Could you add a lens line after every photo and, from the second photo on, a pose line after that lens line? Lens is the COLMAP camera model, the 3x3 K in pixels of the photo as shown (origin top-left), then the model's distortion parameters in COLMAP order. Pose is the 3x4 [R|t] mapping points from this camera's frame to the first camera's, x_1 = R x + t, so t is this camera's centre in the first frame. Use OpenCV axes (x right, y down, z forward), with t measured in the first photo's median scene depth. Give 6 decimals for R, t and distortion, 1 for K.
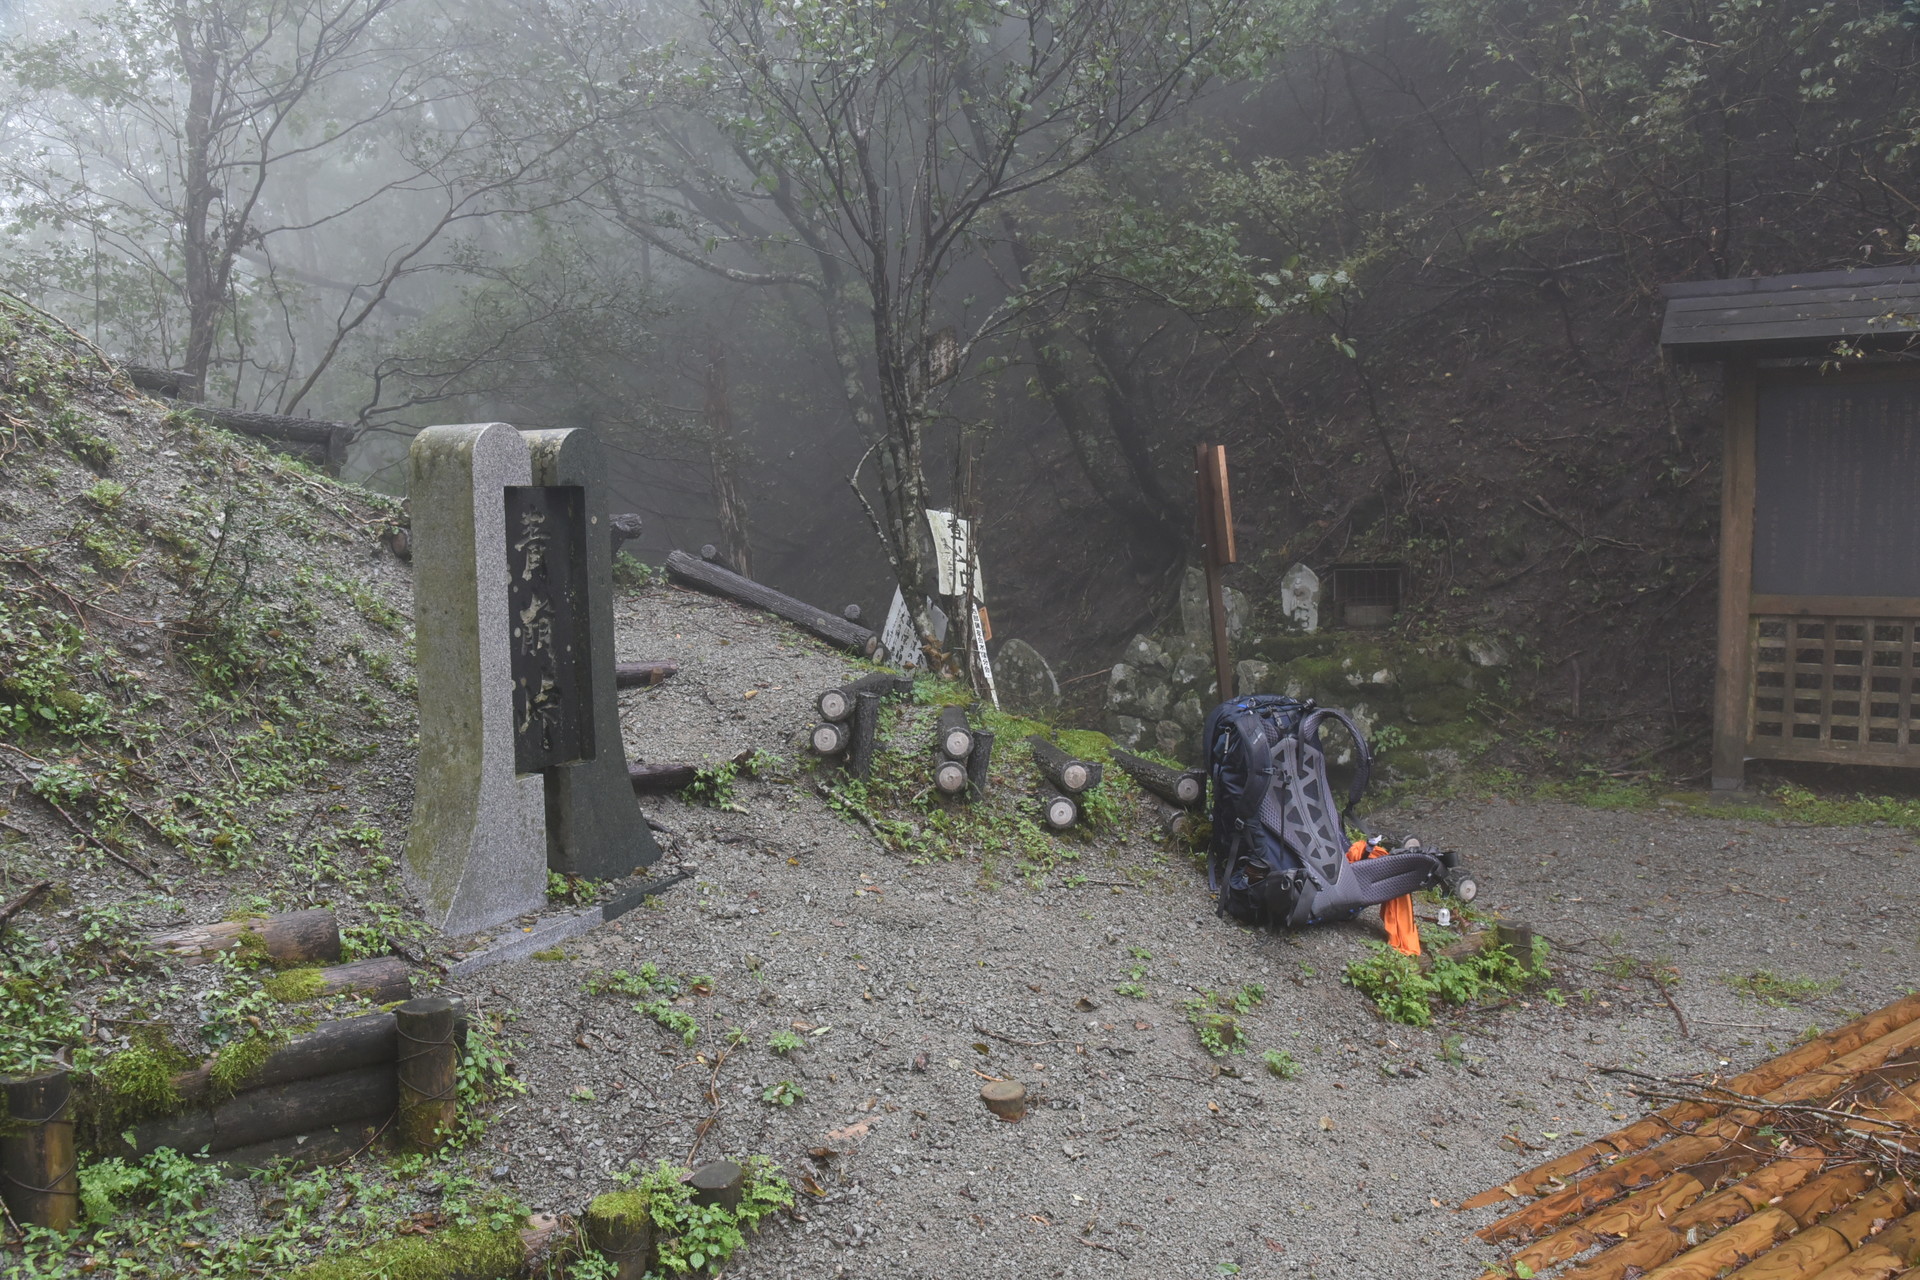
lens RADIAL K [[1498.8, 0, 959.7], [0, 1498.8, 641.0], [0, 0, 1]] dist [-0.044121, 0.007572]
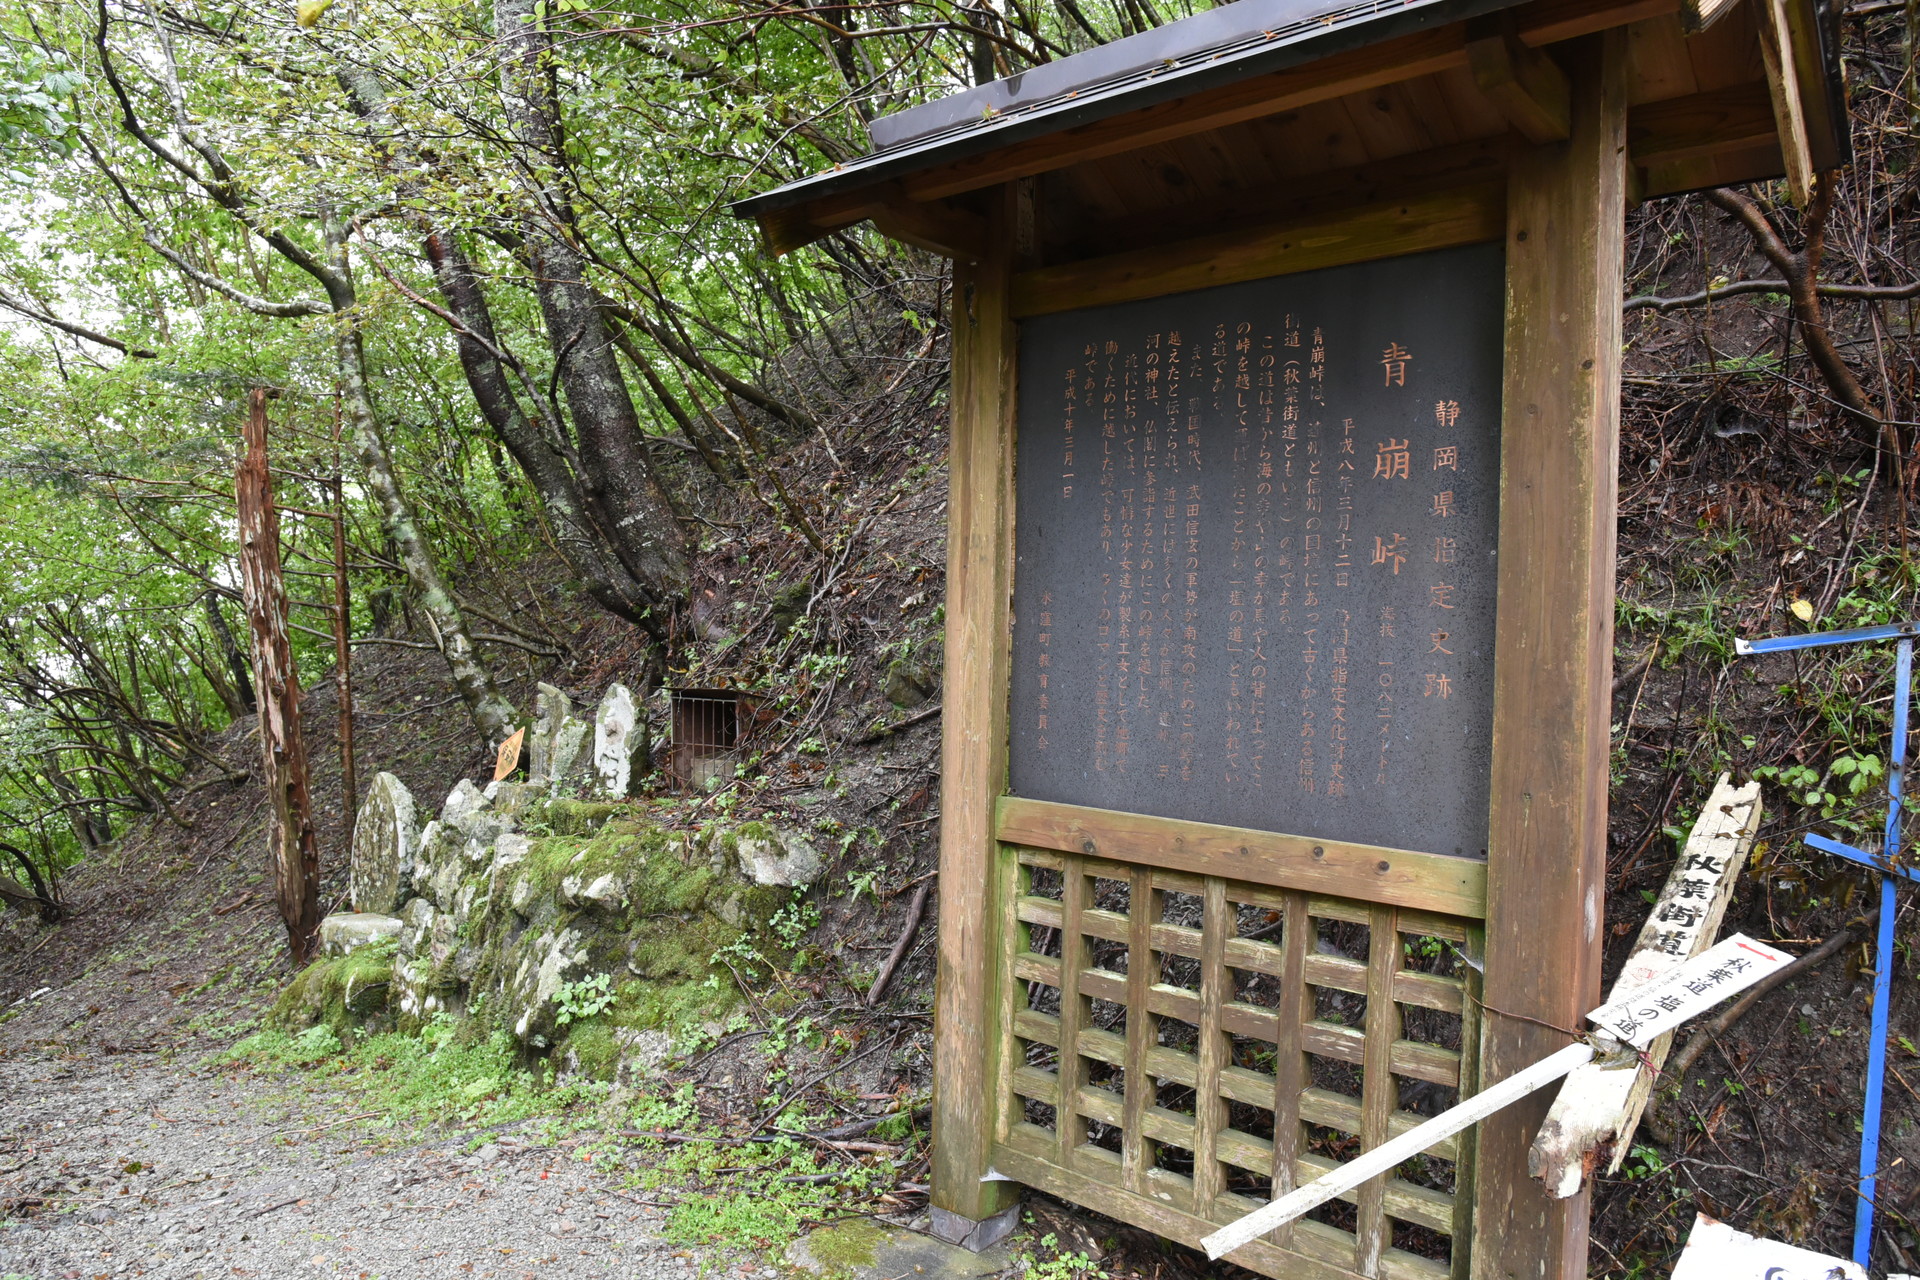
lens RADIAL K [[1311.0, 0, 955.0], [0, 1311.0, 647.5], [0, 0, 1]] dist [-0.040722, 0.003065]
pose [[0.977404, 0.047075, -0.206073, 0.920900], [-0.063370, 0.995302, -0.073195, -0.069893], [0.201660, 0.084600, 0.975795, 0.953993]]
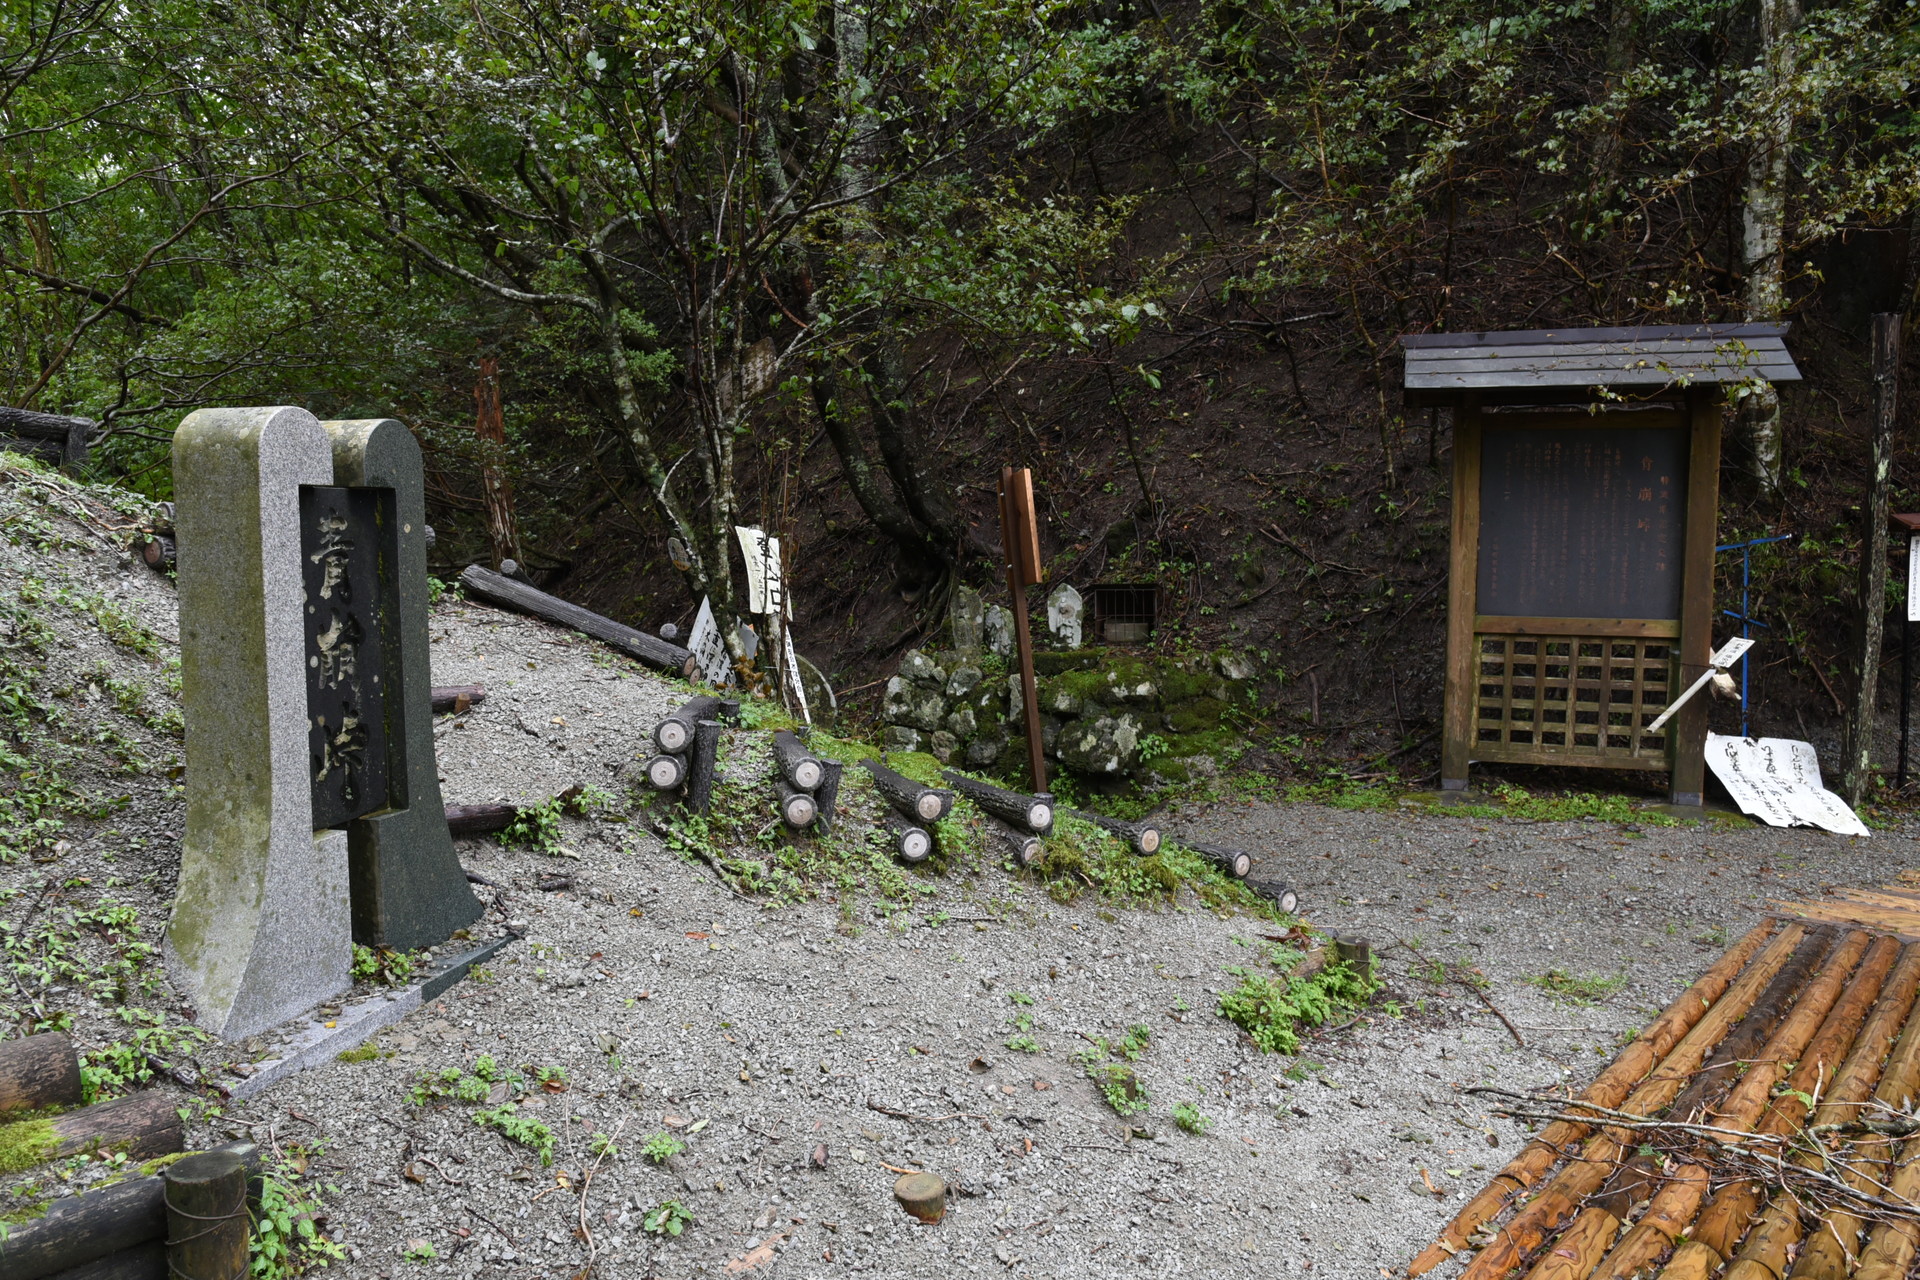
lens RADIAL K [[1311.0, 0, 963.8], [0, 1311.0, 643.8], [0, 0, 1]] dist [-0.040722, 0.003065]
pose [[0.978599, -0.000181, 0.205778, -0.073199], [0.000917, 0.999994, -0.003482, -0.010256], [-0.205776, 0.003596, 0.978593, 0.176438]]
